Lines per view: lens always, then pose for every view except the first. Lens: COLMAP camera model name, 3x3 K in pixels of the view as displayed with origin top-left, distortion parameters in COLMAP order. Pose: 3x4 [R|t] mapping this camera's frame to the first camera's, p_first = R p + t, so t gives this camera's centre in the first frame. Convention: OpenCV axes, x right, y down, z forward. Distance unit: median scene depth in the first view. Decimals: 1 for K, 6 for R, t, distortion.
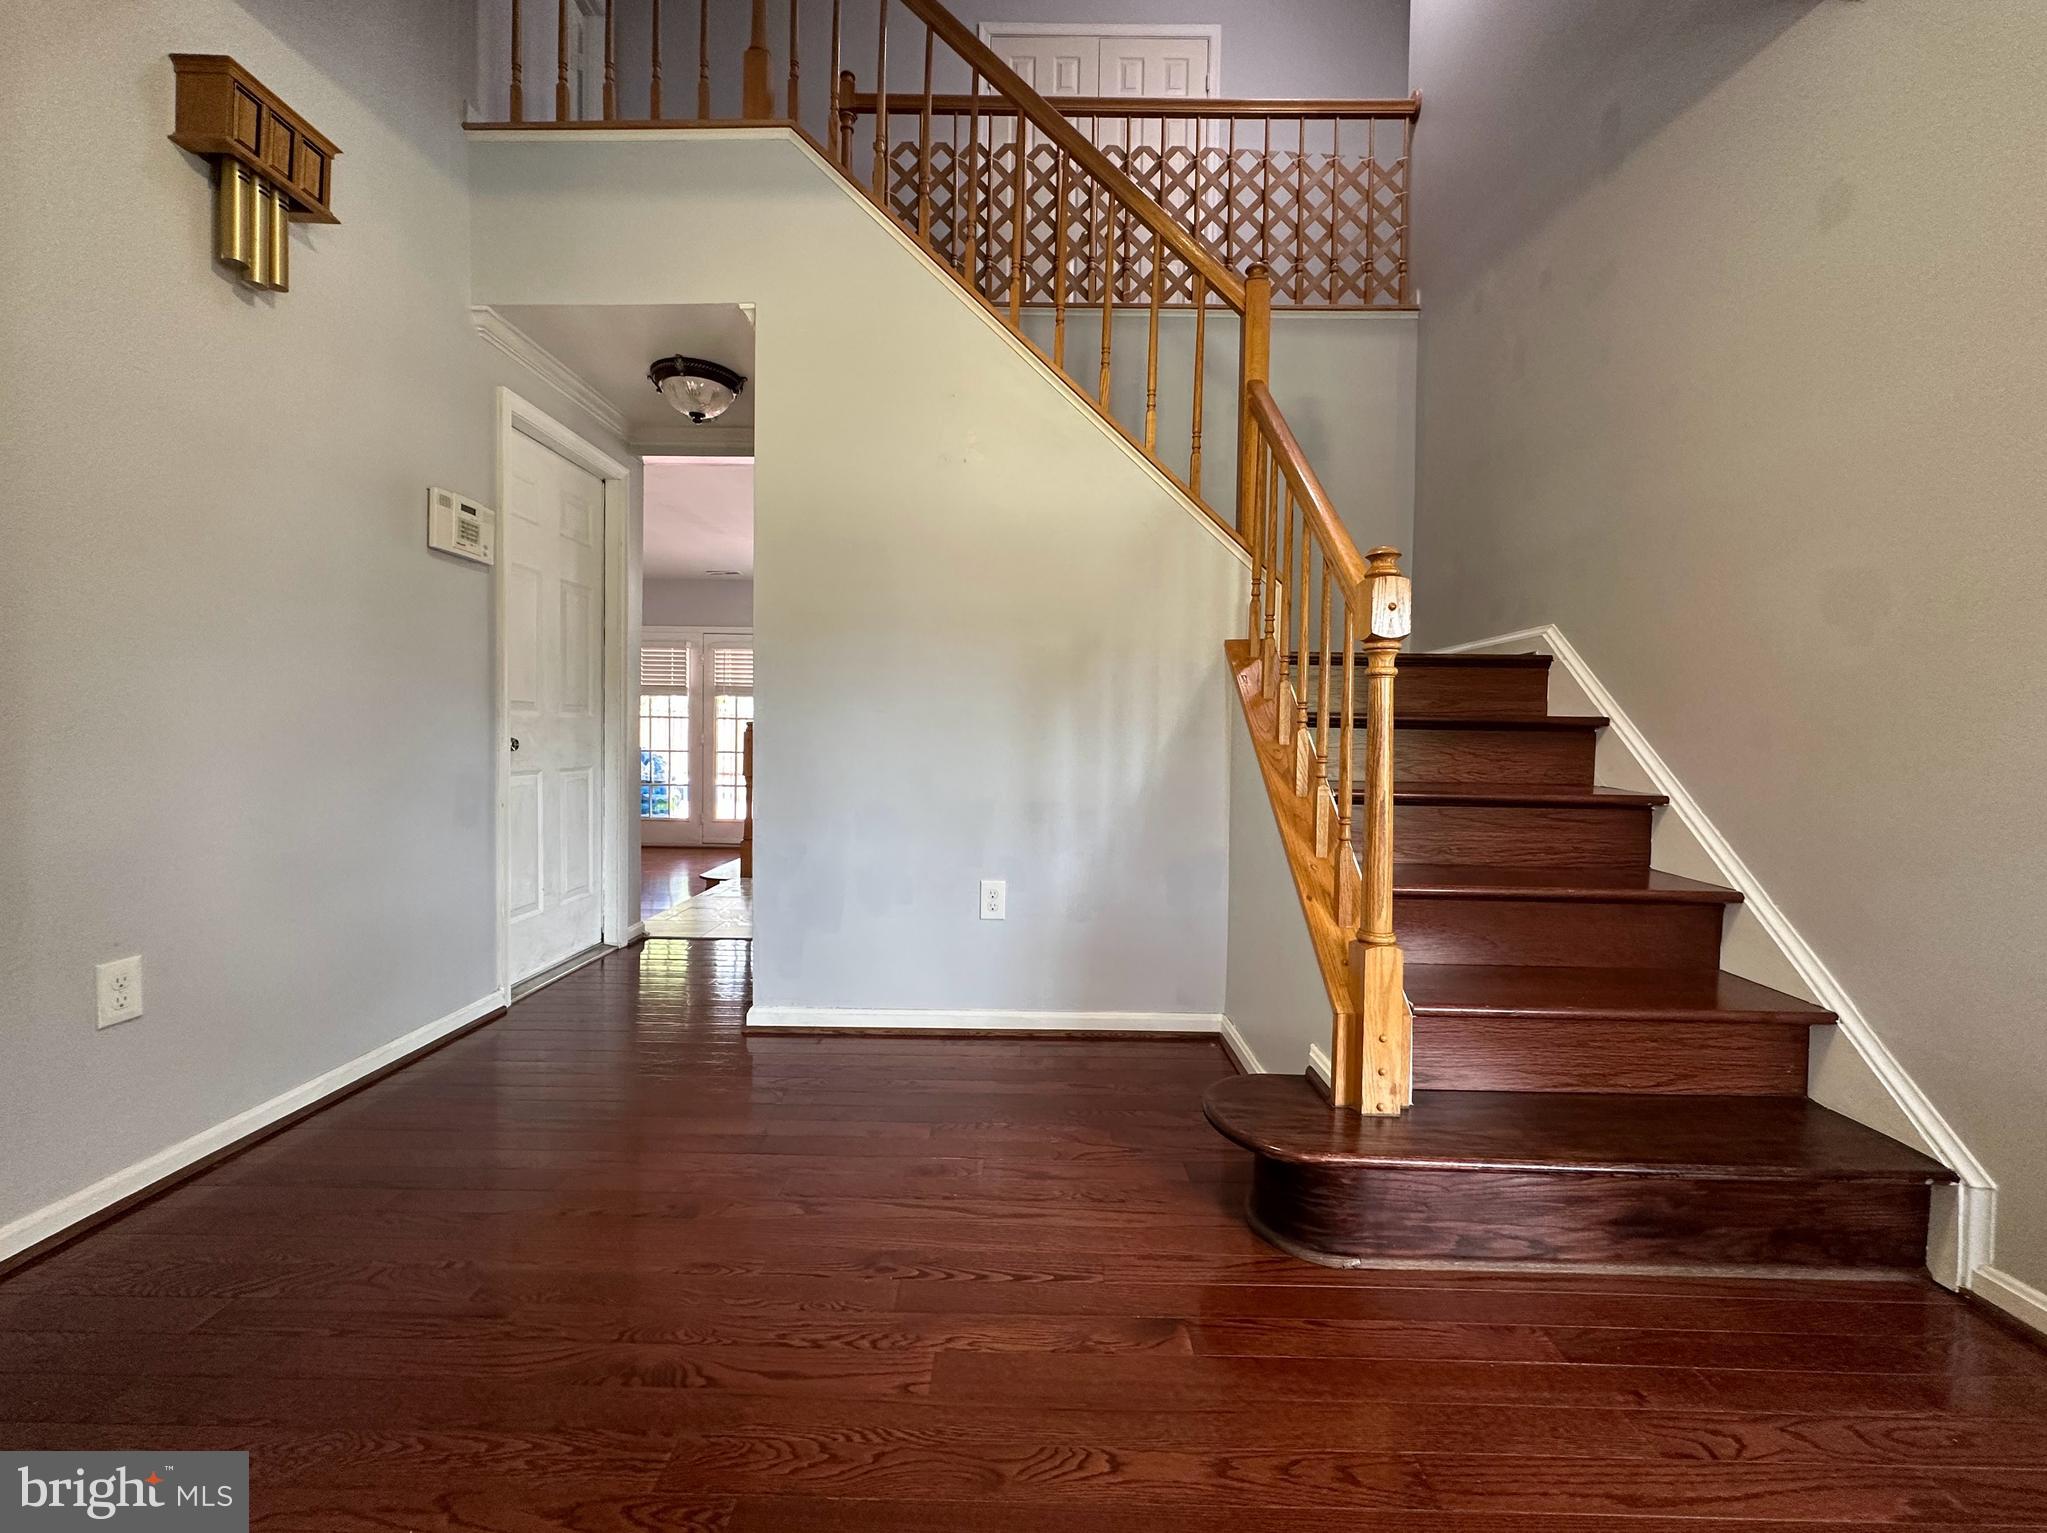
lens RADIAL K [[819.2, 0, 1026.9], [0, 819.2, 762.1], [0, 0, 1]] dist [0.001851, -0.000443]
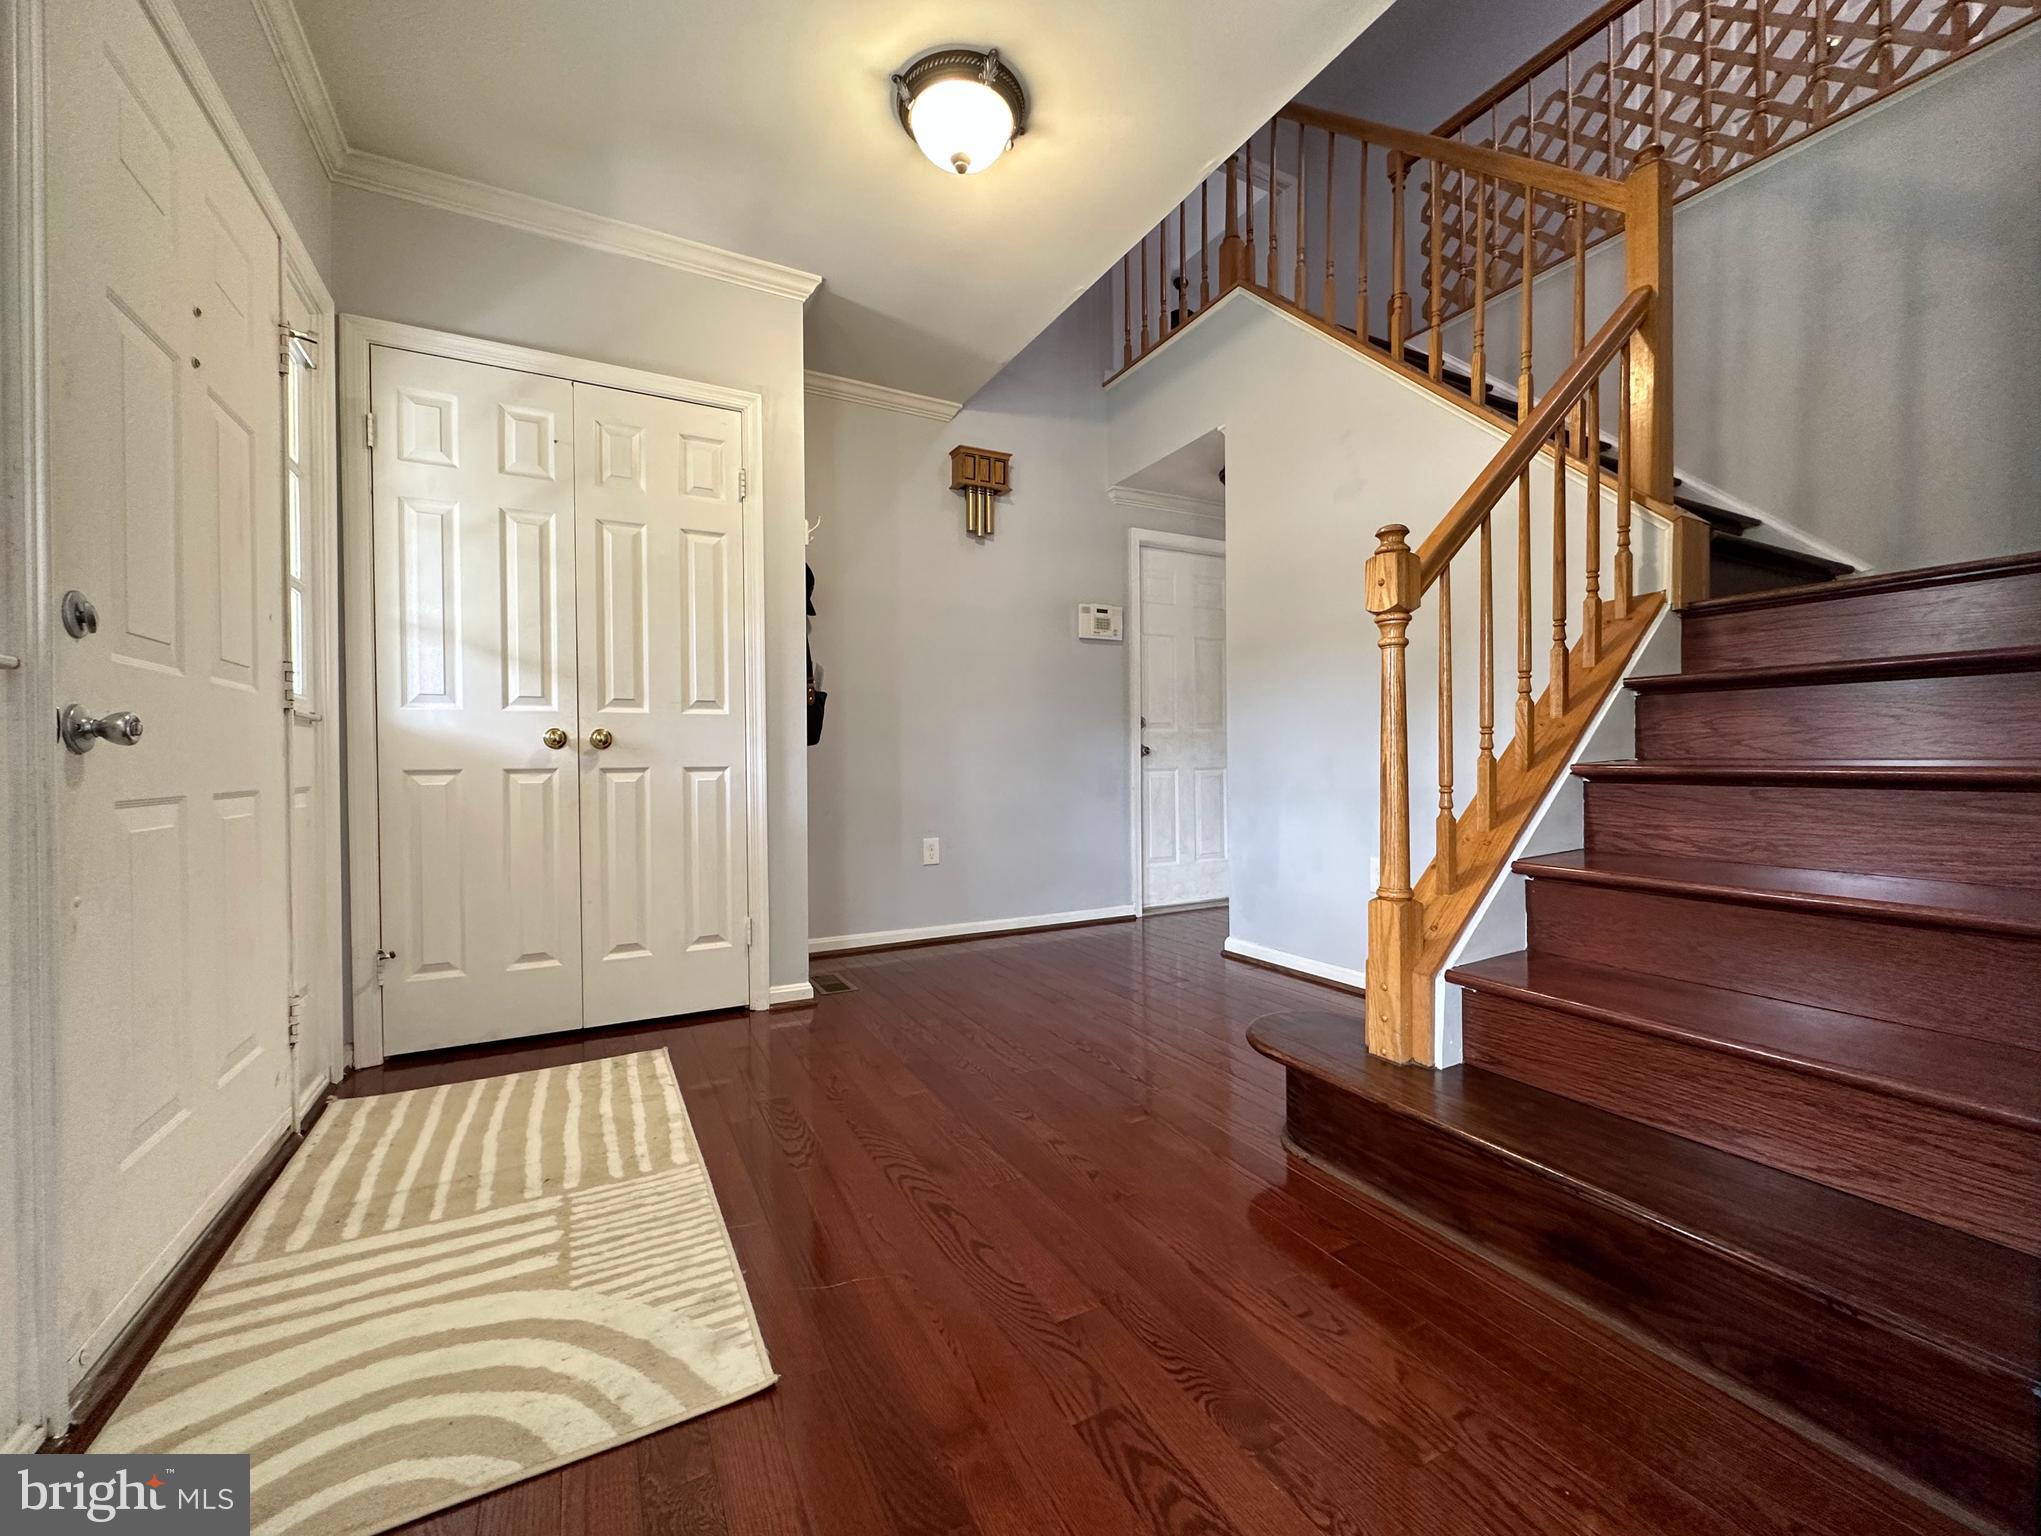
lens RADIAL K [[820.6, 0, 1018.4], [0, 820.6, 774.8], [0, 0, 1]] dist [0.013405, -0.000171]
pose [[0.479664, -0.004739, -0.877440, 1.065295], [-0.007011, 0.999933, -0.009233, 0.069275], [0.877424, 0.010580, 0.479598, 0.059980]]
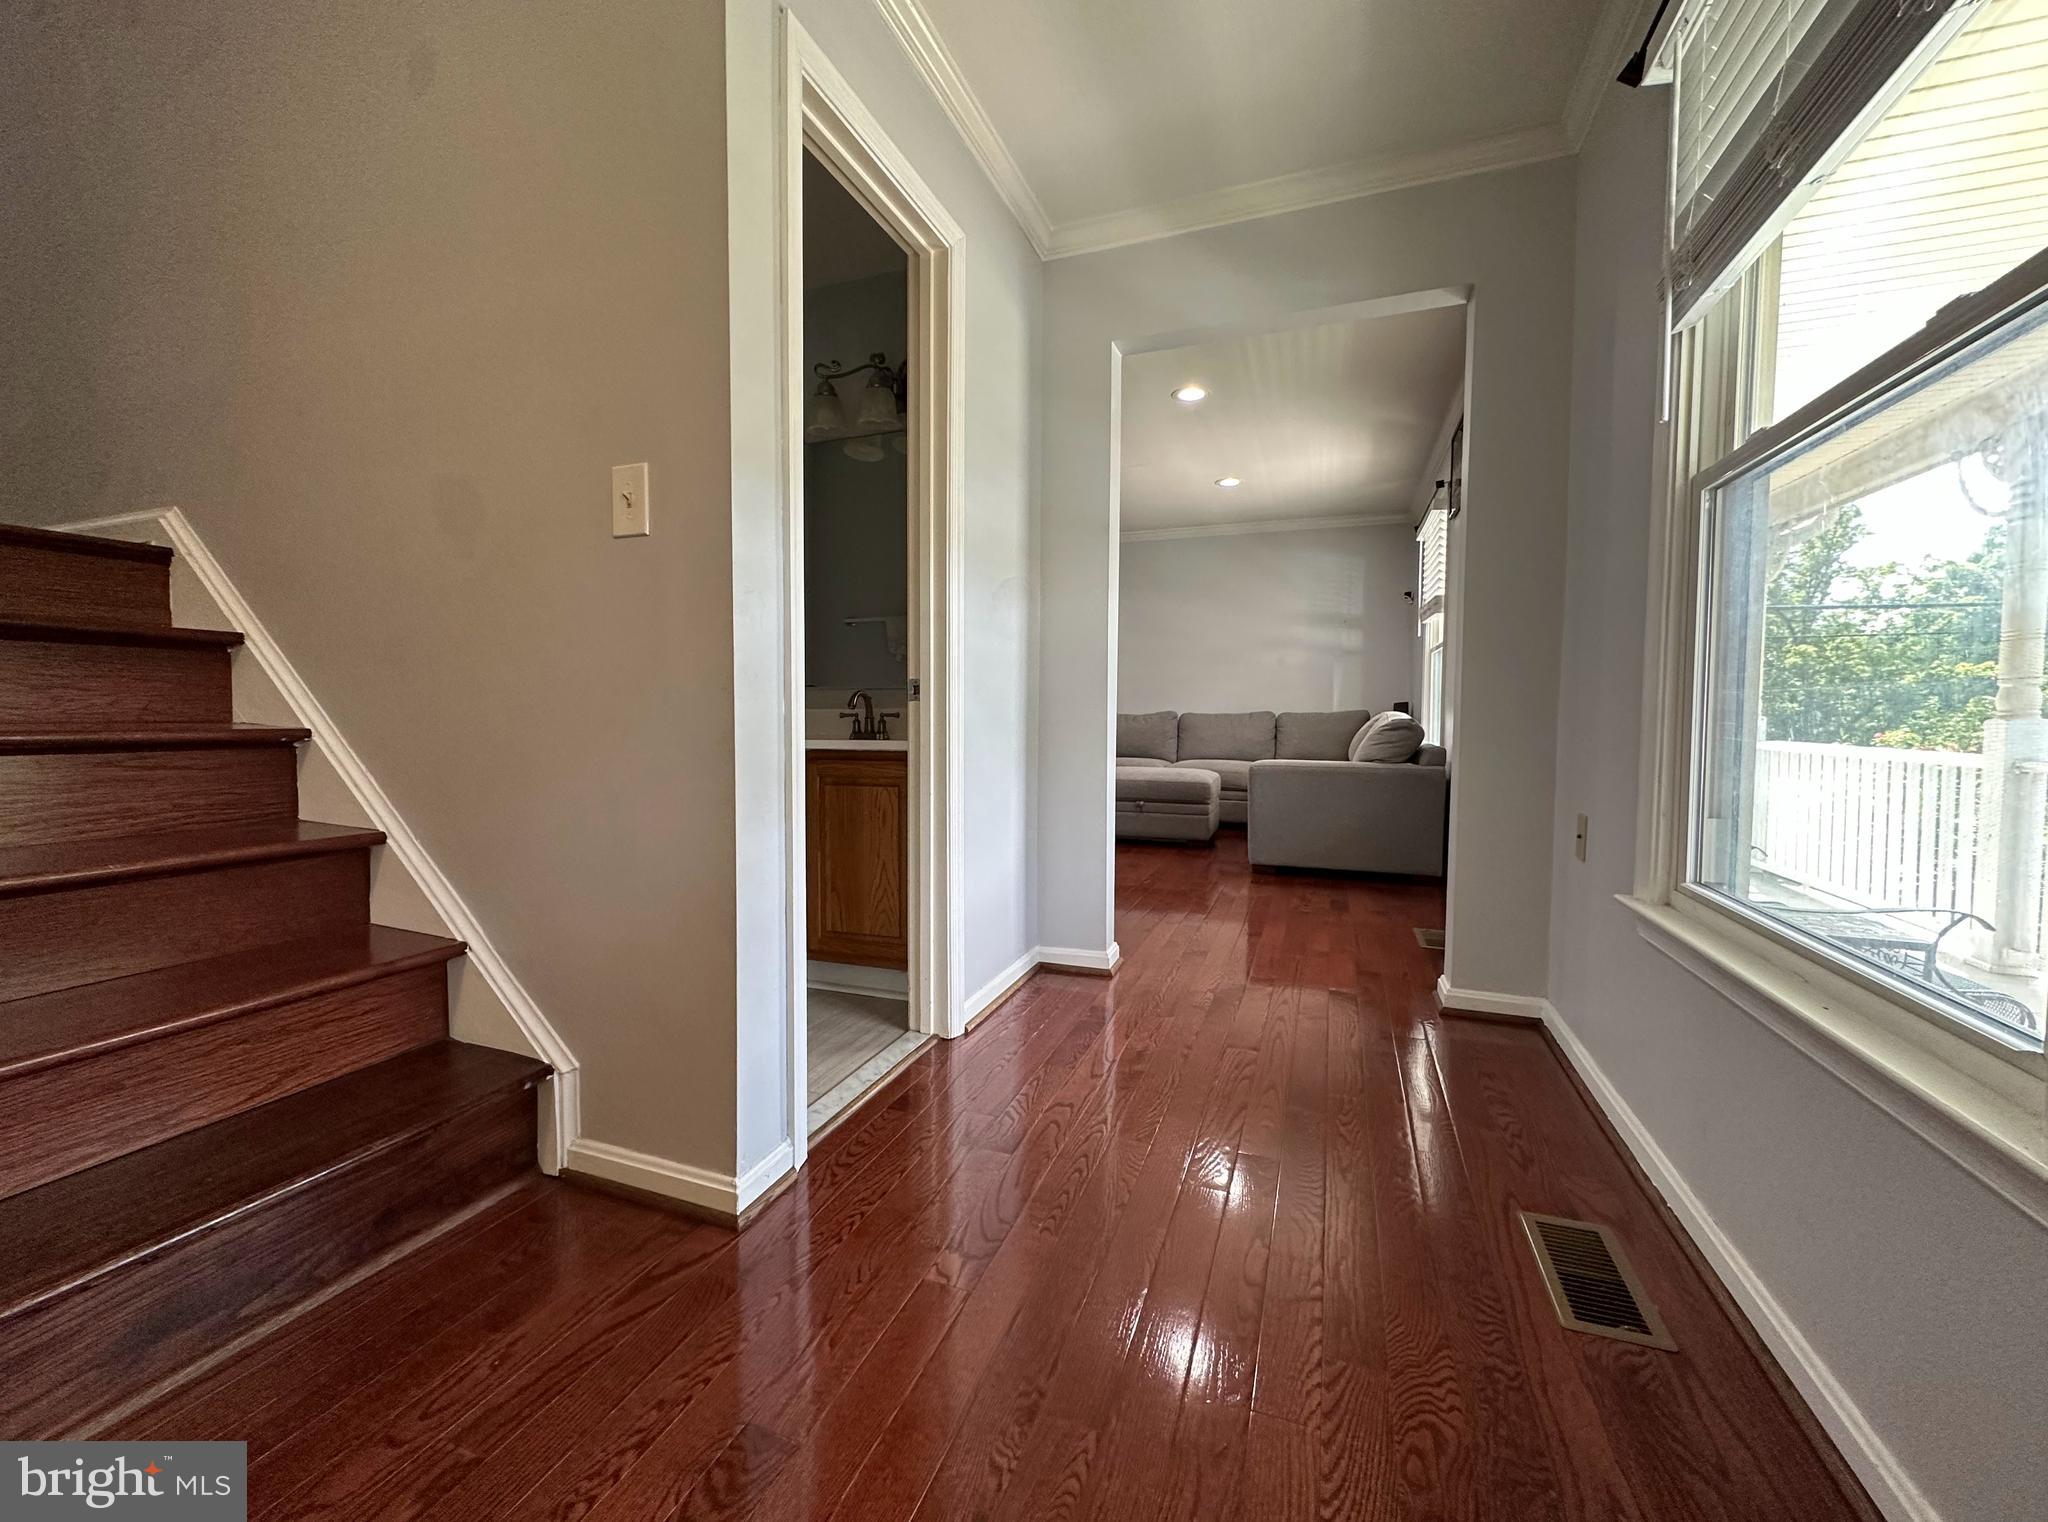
lens RADIAL K [[819.6, 0, 1026.1], [0, 819.6, 748.4], [0, 0, 1]] dist [0.001851, -0.000443]
pose [[0.344161, -0.051649, 0.937489, 0.313951], [0.024077, 0.998643, 0.046179, 0.049366], [-0.938602, 0.006679, 0.344937, 0.051336]]
